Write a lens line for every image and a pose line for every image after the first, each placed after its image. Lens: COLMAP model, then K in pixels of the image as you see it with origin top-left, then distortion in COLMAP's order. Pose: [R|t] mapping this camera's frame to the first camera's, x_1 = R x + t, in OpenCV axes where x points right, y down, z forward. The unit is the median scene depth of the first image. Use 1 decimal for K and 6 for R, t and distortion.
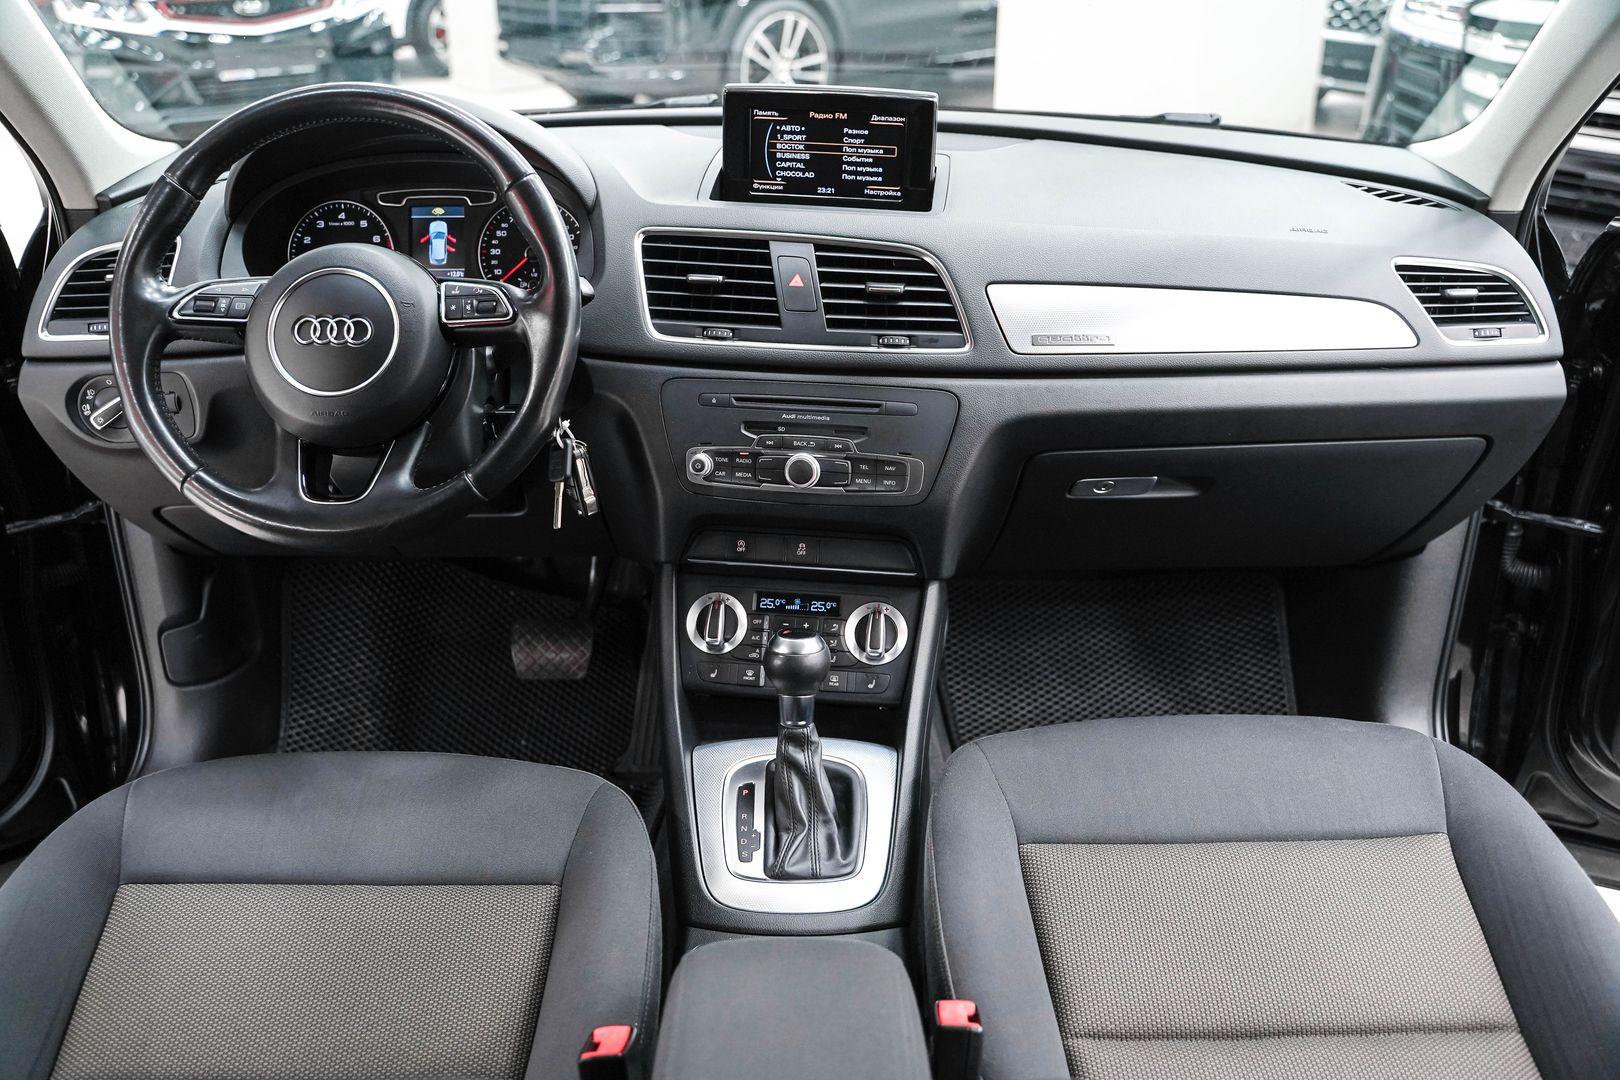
lens RADIAL K [[1303.1, 0, 801.4], [0, 1303.1, 541.7], [0, 0, 1]] dist [-0.113115, 0.088268]
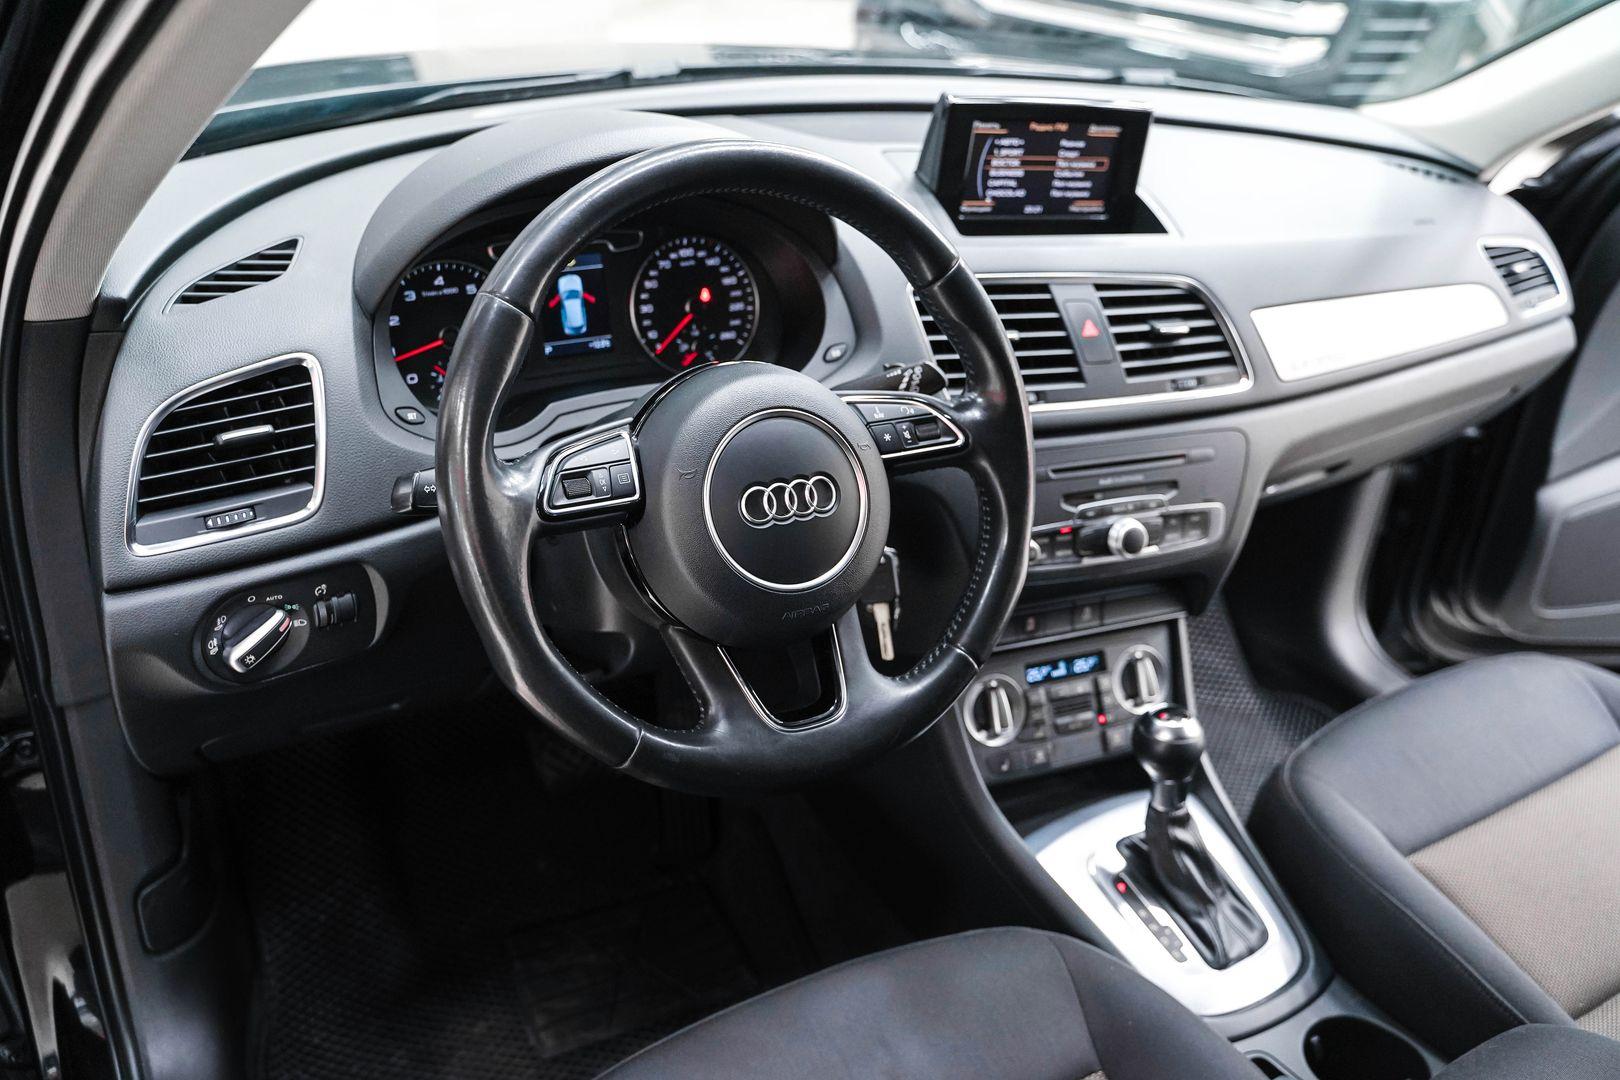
lens RADIAL K [[1330.4, 0, 810.0], [0, 1330.4, 540.0], [0, 0, 1]] dist [-0.112282, 0.089702]
pose [[0.862472, -0.191750, 0.468374, -0.605968], [0.137754, 0.979449, 0.147319, -0.213284], [-0.486997, -0.062538, 0.871162, 0.286339]]
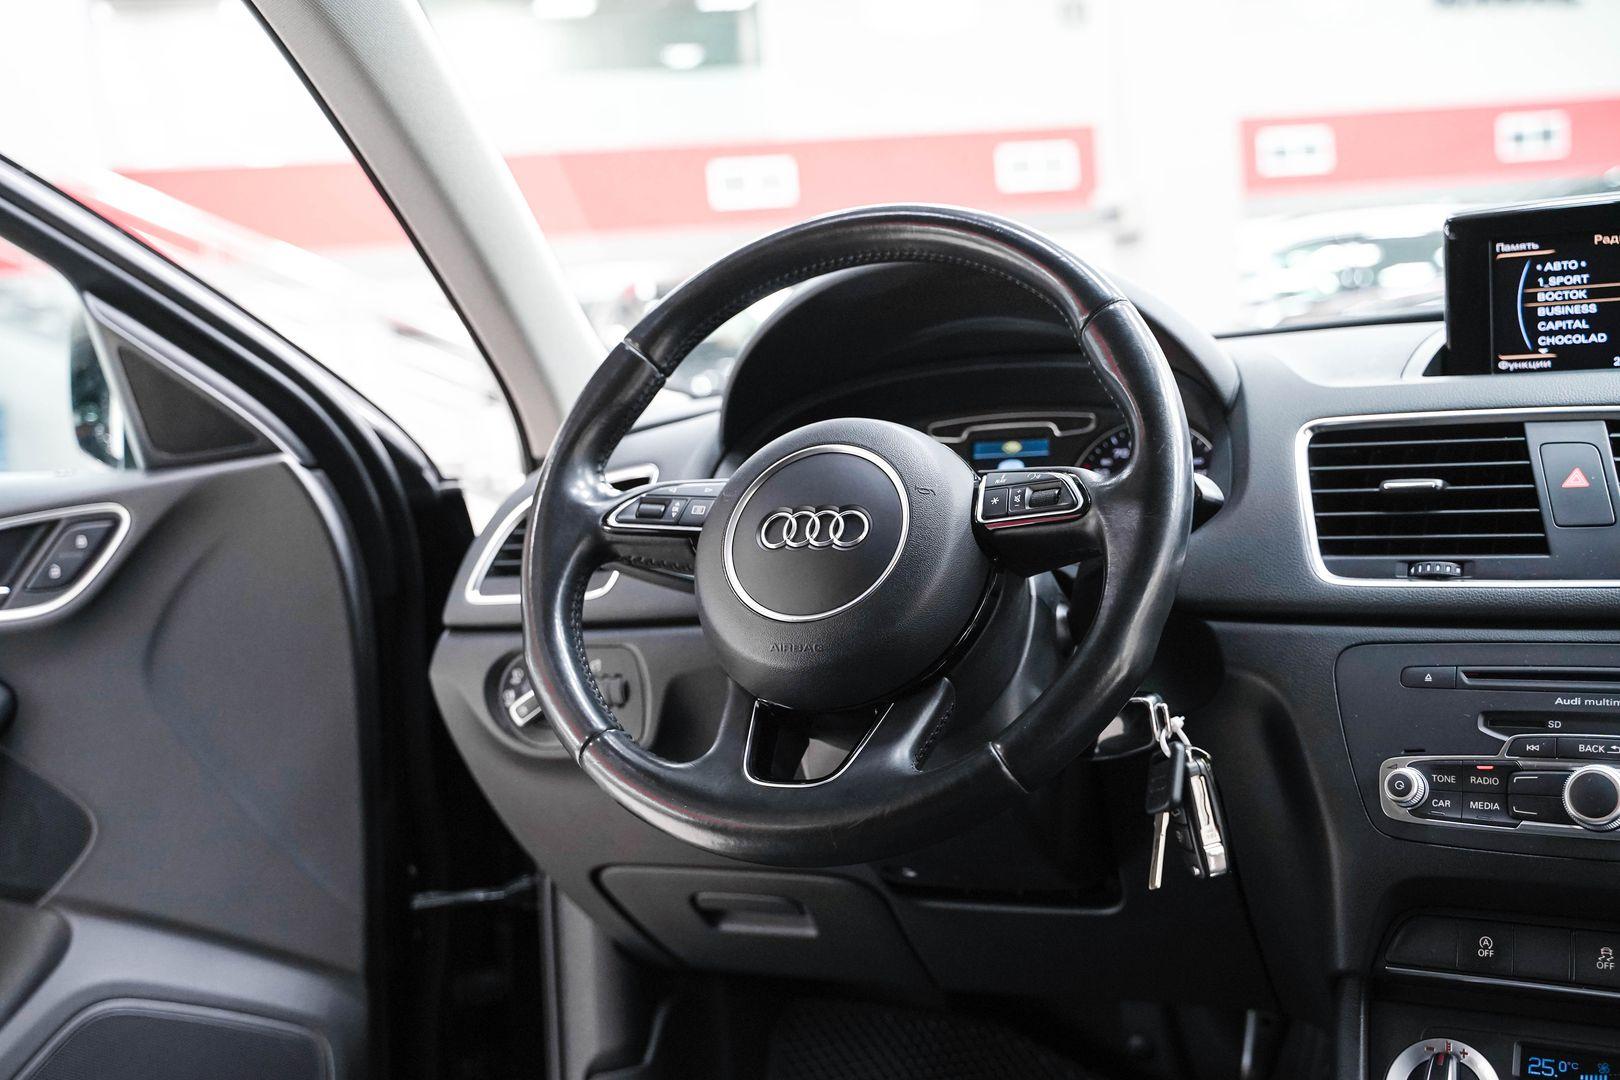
lens RADIAL K [[1771.0, 0, 817.7], [0, 1771.0, 535.2], [0, 0, 1]] dist [-0.006244, 0.054637]
pose [[0.909021, -0.038979, -0.414923, 0.015631], [-0.107051, 0.940370, -0.322870, 0.115067], [0.402767, 0.337914, 0.850643, 0.184745]]
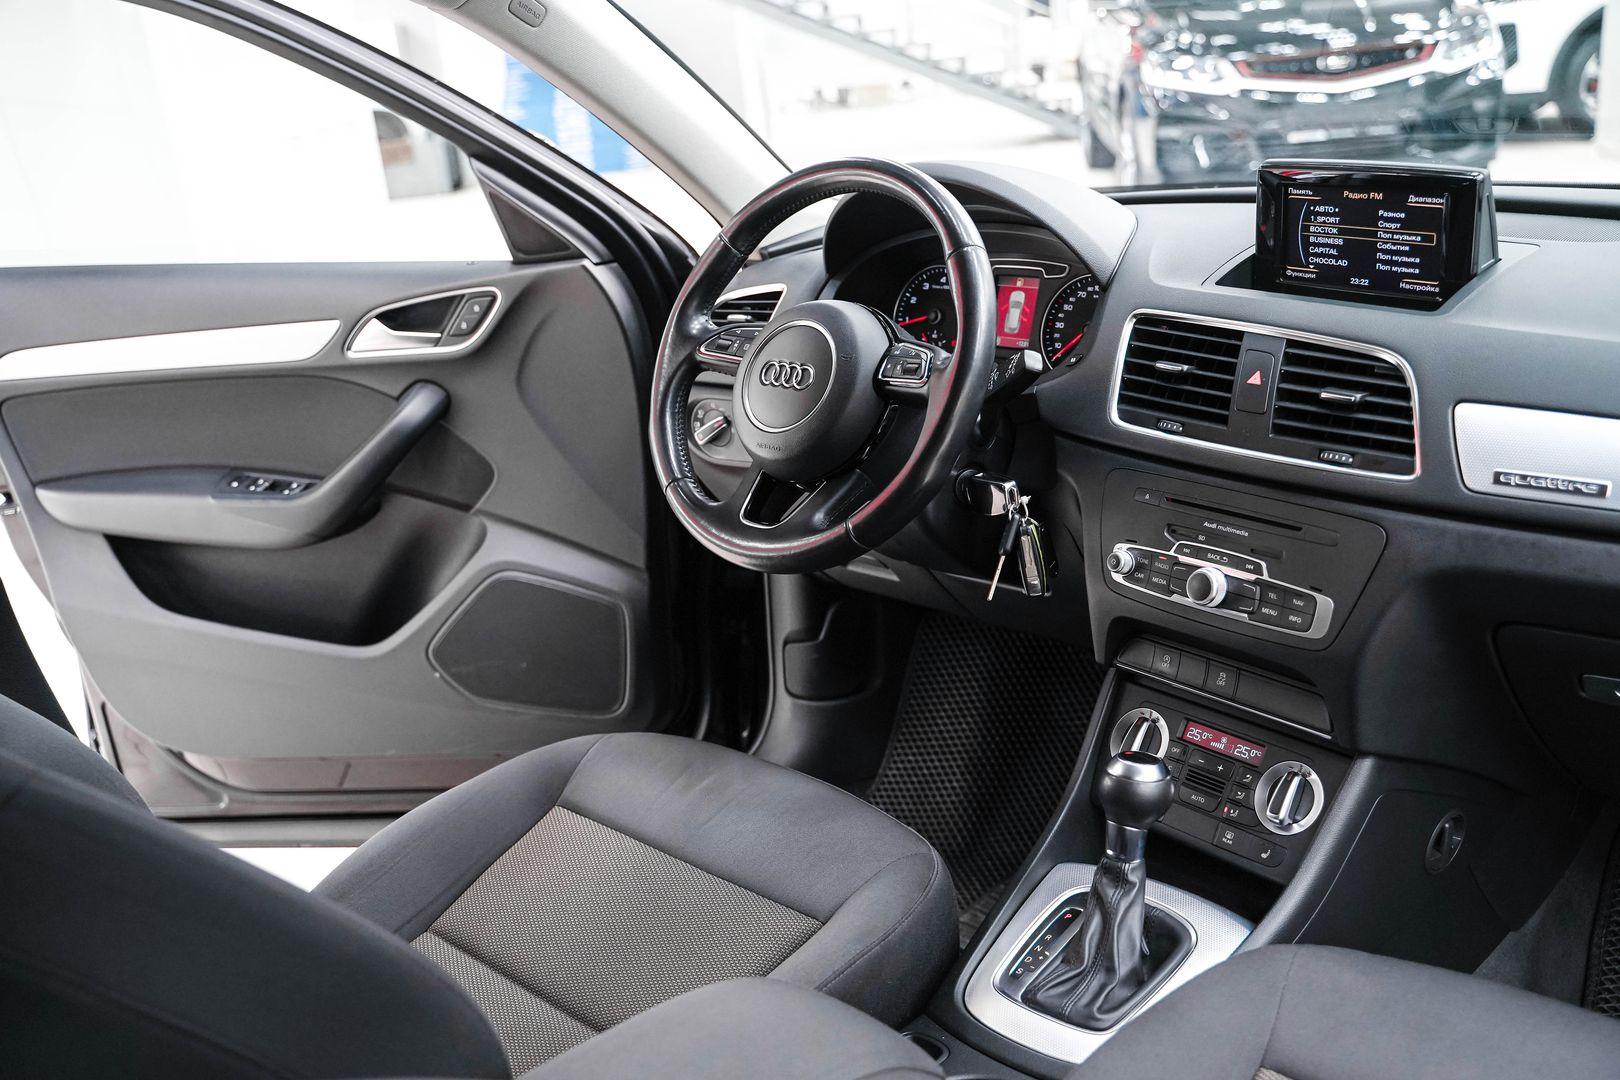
lens RADIAL K [[1524.3, 0, 810.0], [0, 1524.3, 540.0], [0, 0, 1]] dist [-0.081824, 0.124816]
pose [[0.715508, 0.161430, -0.679698, 0.488526], [-0.221324, 0.975199, -0.001373, -0.023154], [0.662619, 0.151415, 0.733491, 0.051080]]
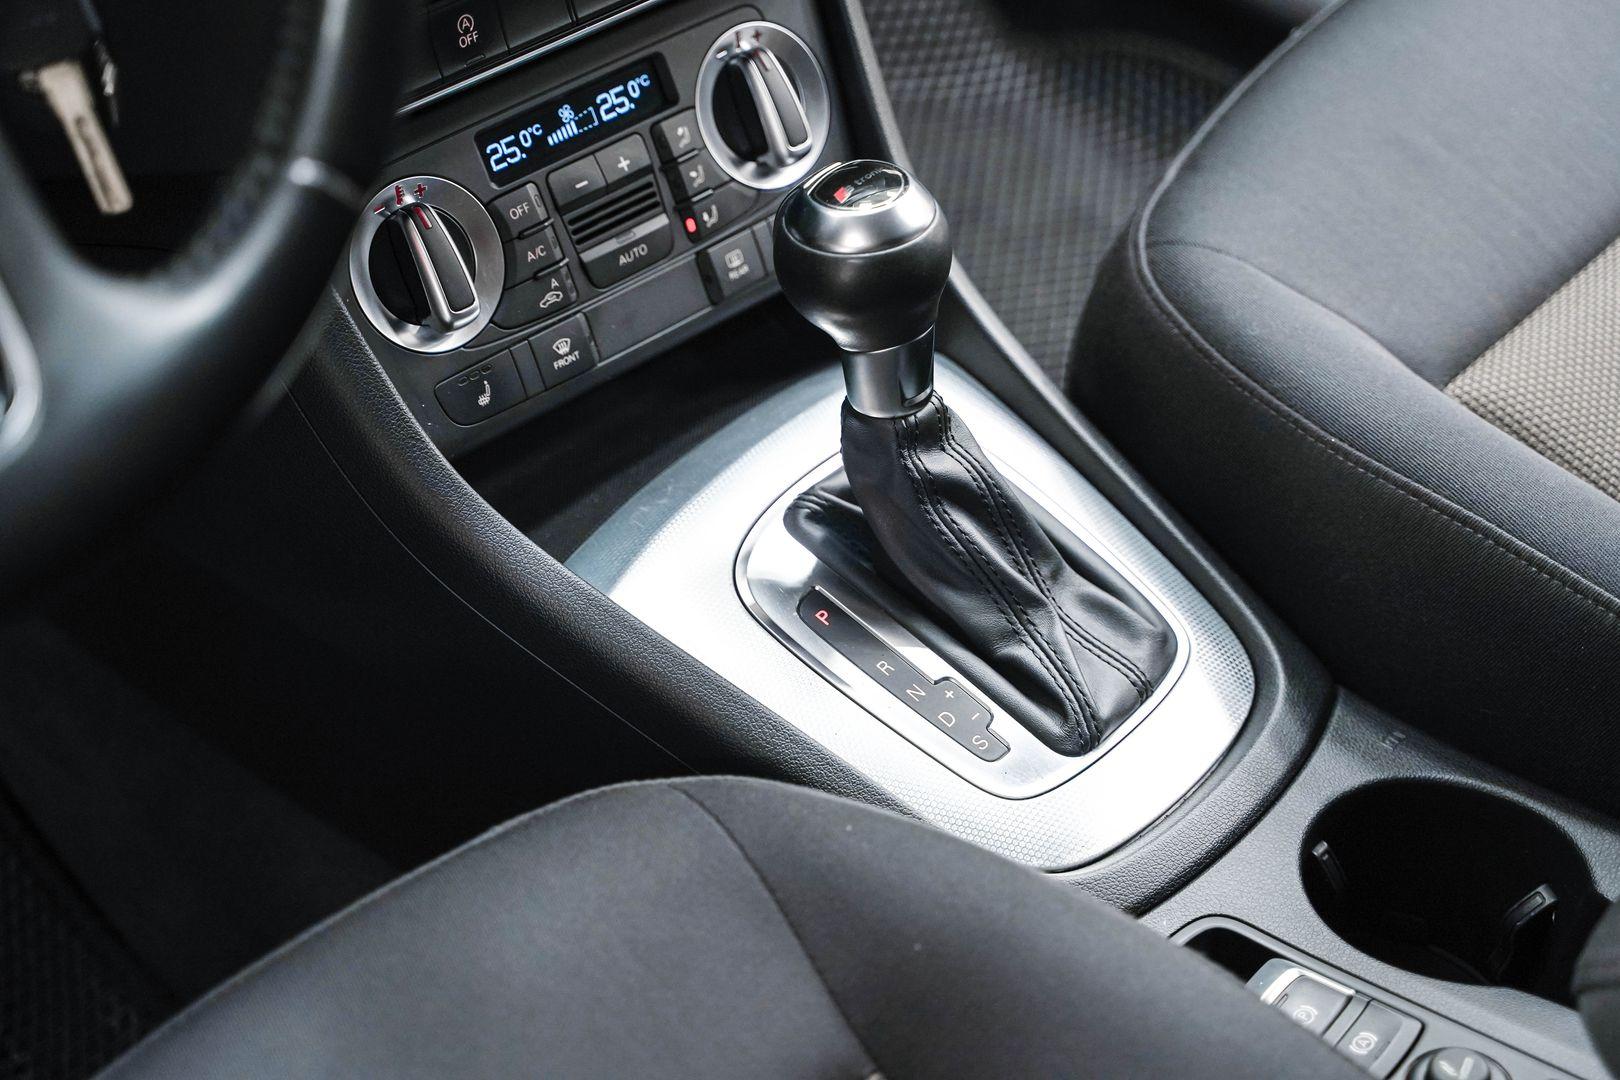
lens RADIAL K [[3056.3, 0, 810.0], [0, 3056.3, 540.0], [0, 0, 1]] dist [0.298571, -0.000091]
pose [[0.641878, -0.492522, 0.587720, -0.550375], [0.268453, 0.862282, 0.429421, -0.213141], [-0.718279, -0.117861, 0.685699, 0.358298]]
